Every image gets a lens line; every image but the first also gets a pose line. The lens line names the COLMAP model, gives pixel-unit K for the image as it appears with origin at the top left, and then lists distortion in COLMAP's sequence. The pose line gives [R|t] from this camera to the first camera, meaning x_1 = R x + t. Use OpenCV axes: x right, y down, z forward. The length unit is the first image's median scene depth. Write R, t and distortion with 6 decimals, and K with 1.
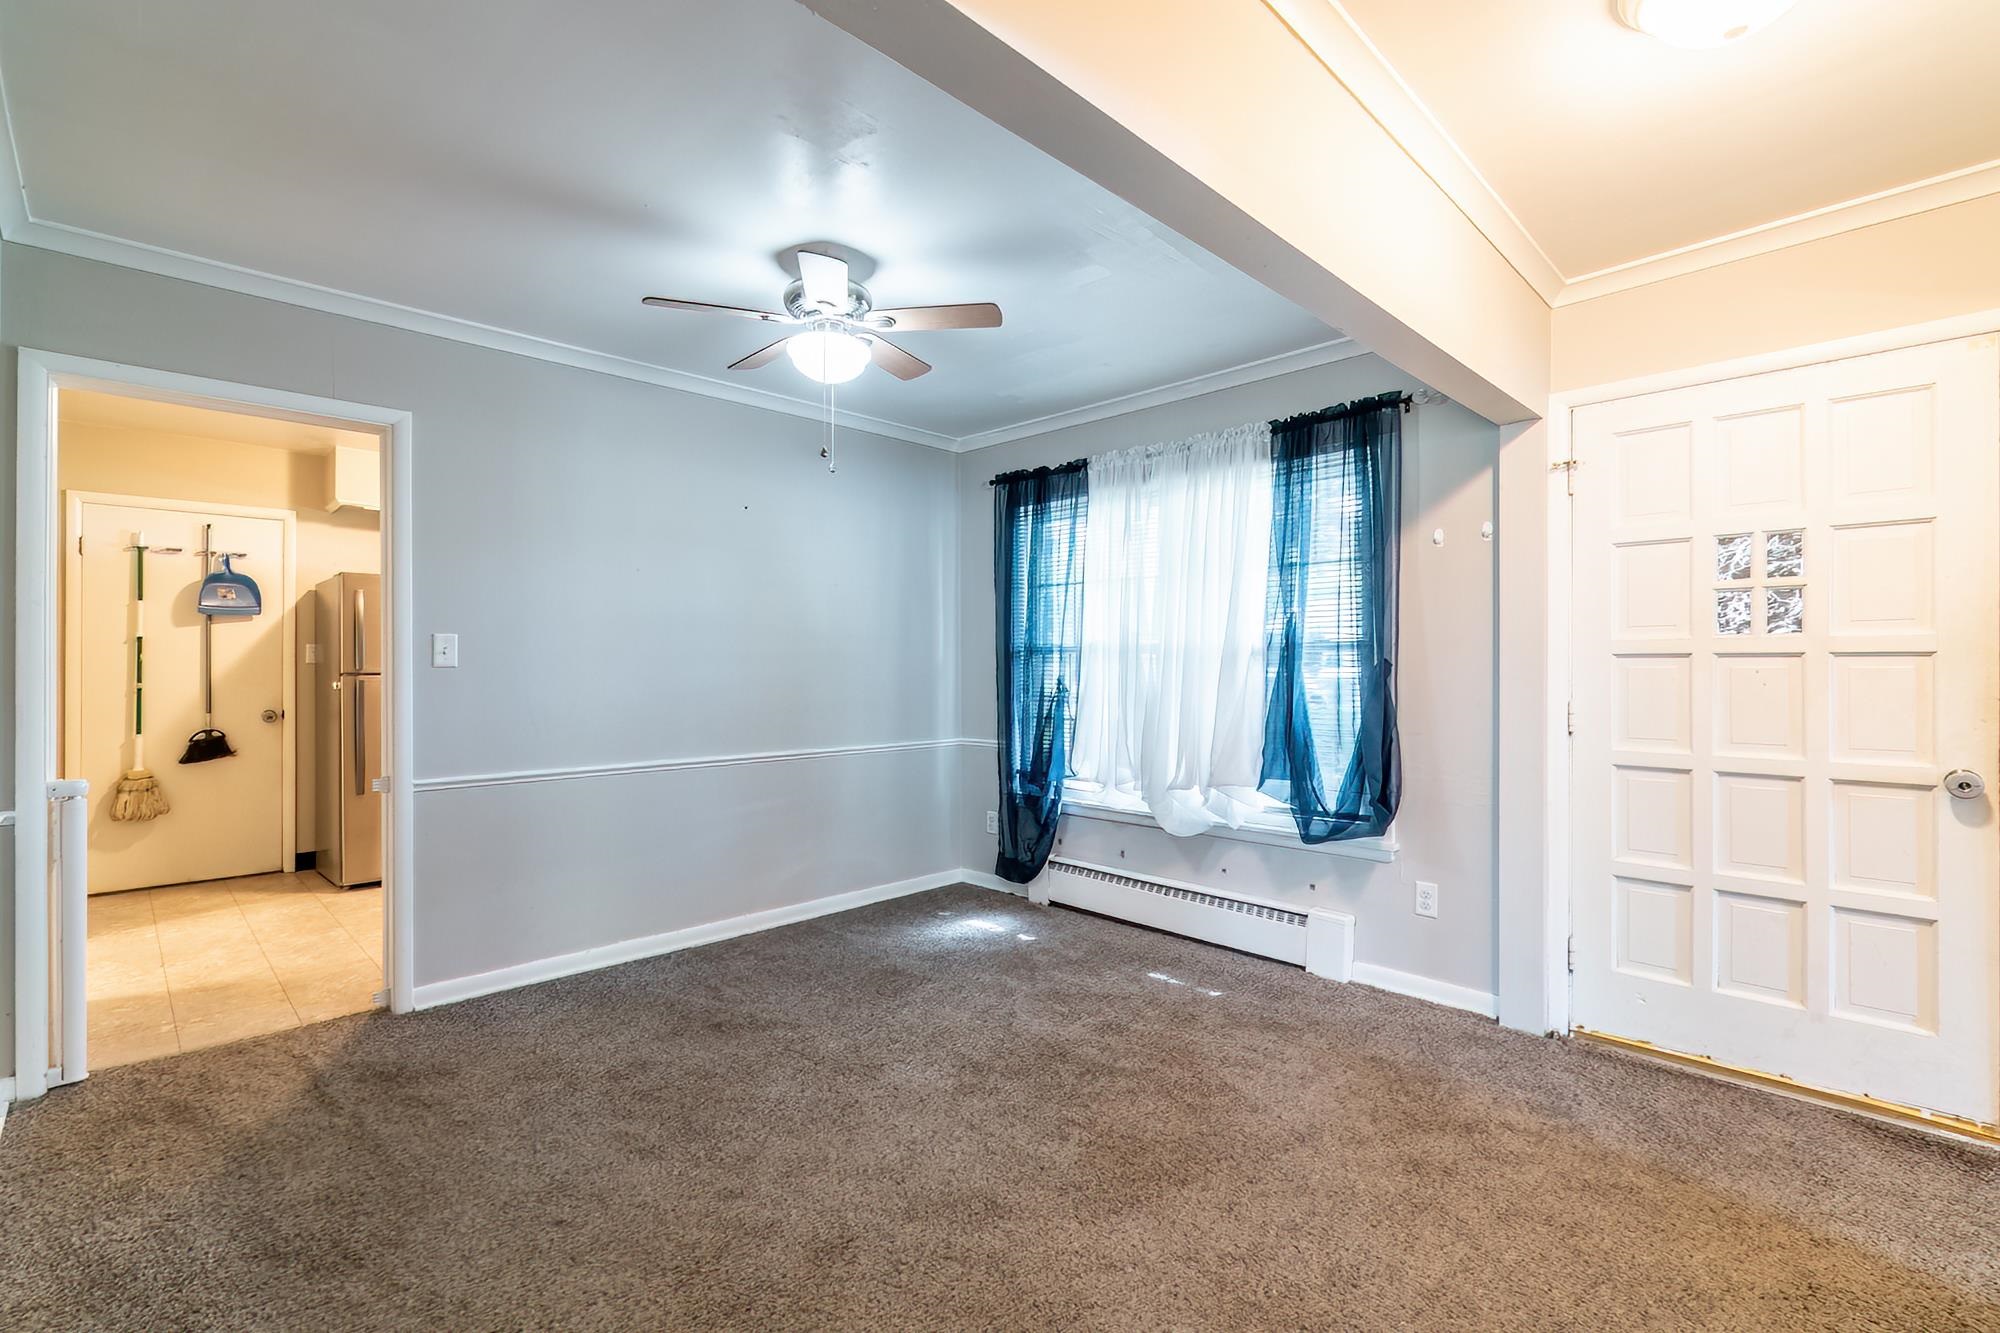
lens RADIAL K [[888.4, 0, 967.2], [0, 888.4, 664.4], [0, 0, 1]] dist [-0.001149, 0.000306]
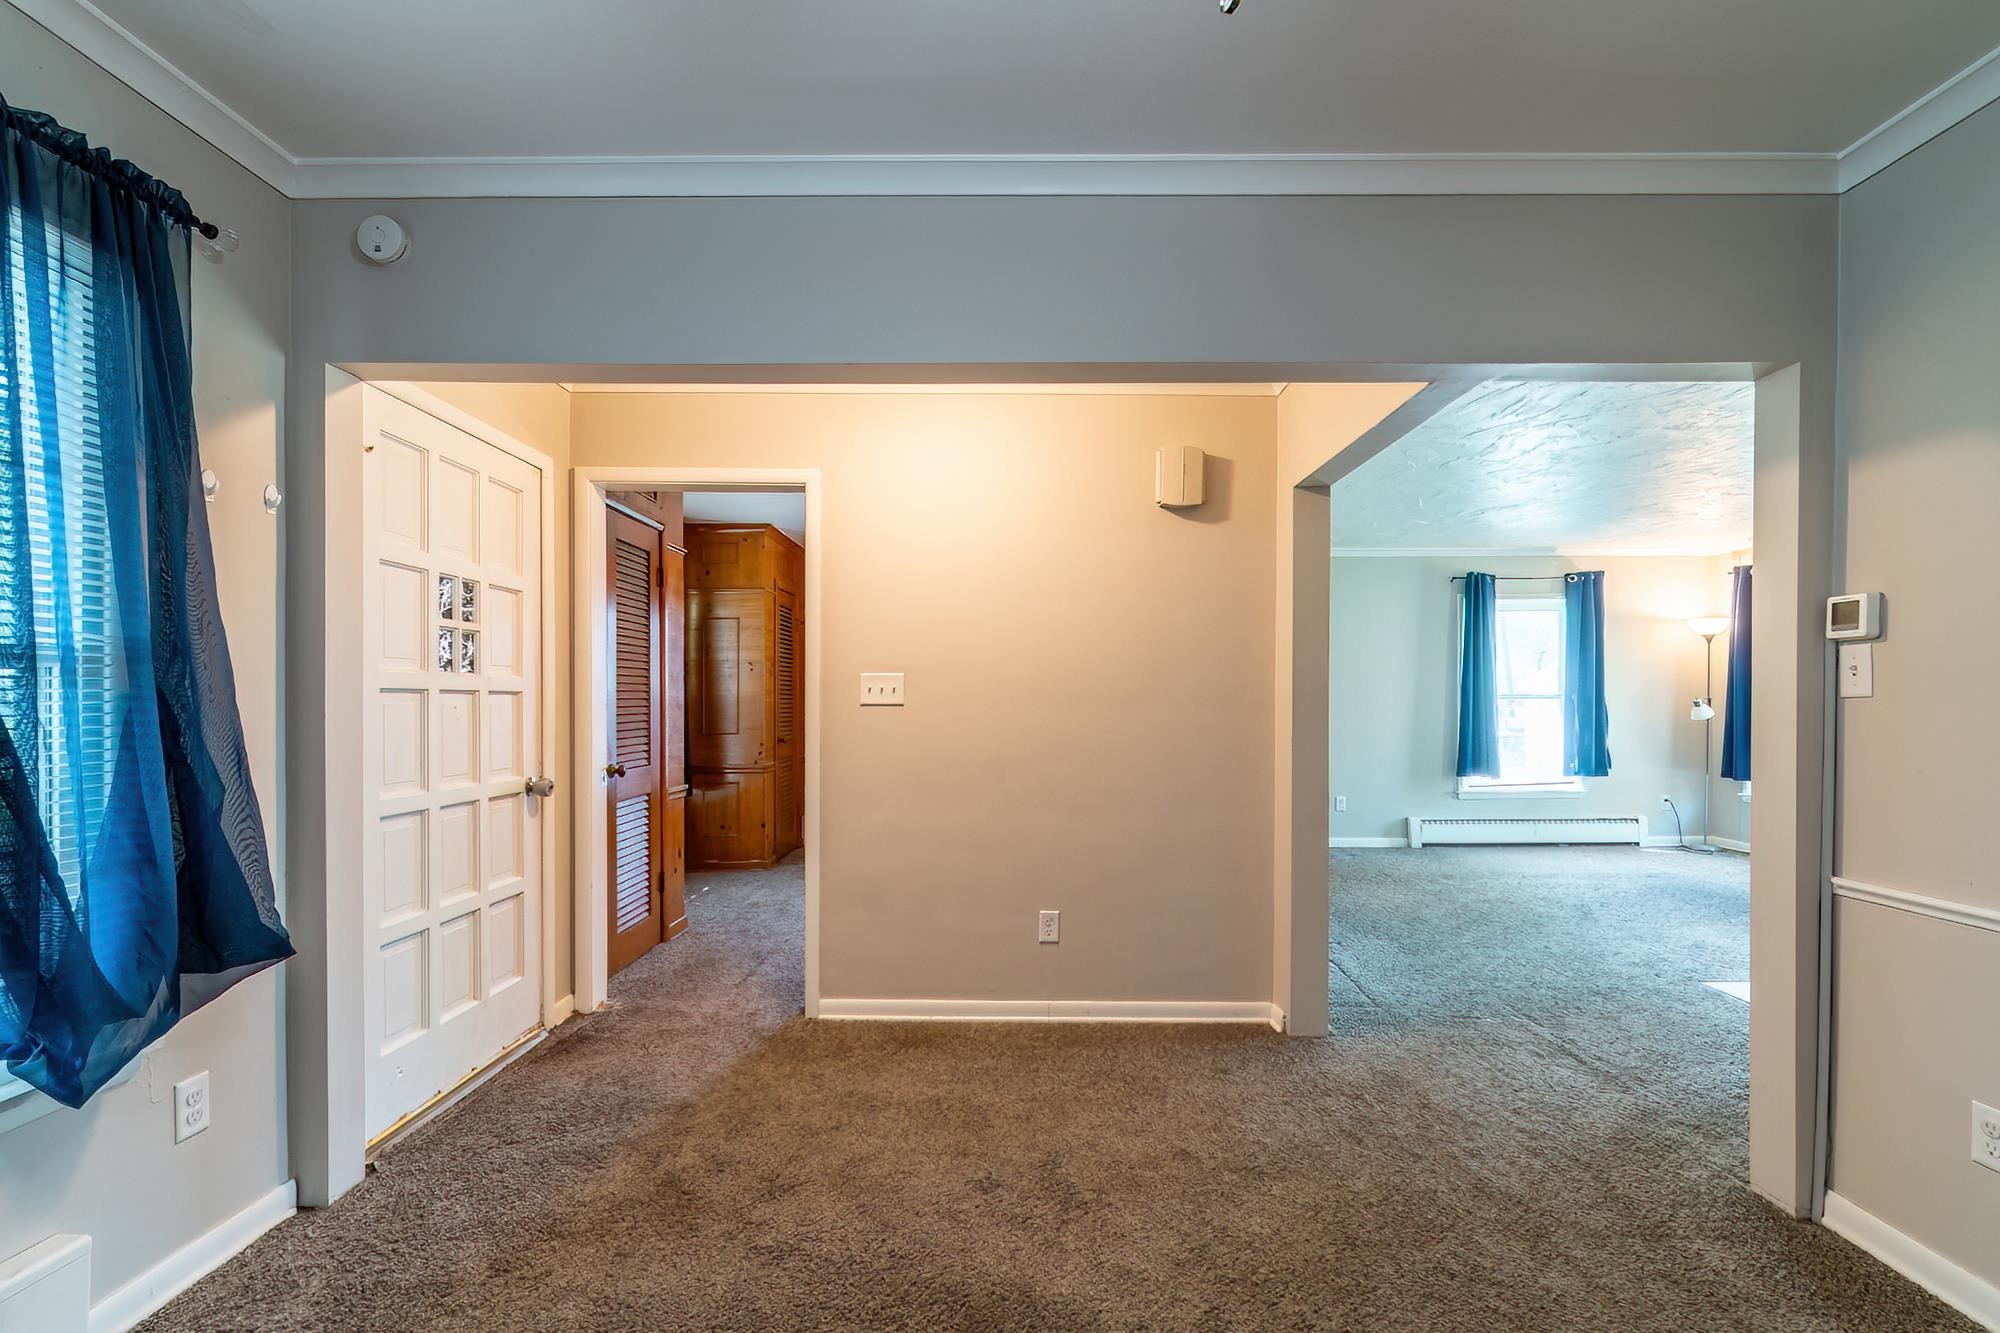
lens RADIAL K [[874.7, 0, 1005.8], [0, 874.7, 711.0], [0, 0, 1]] dist [-0.001864, 0.000036]
pose [[-0.717012, -0.002747, 0.697055, -0.325418], [0.002836, 0.999972, 0.006859, 0.007417], [-0.697055, 0.006895, -0.716985, 1.318089]]
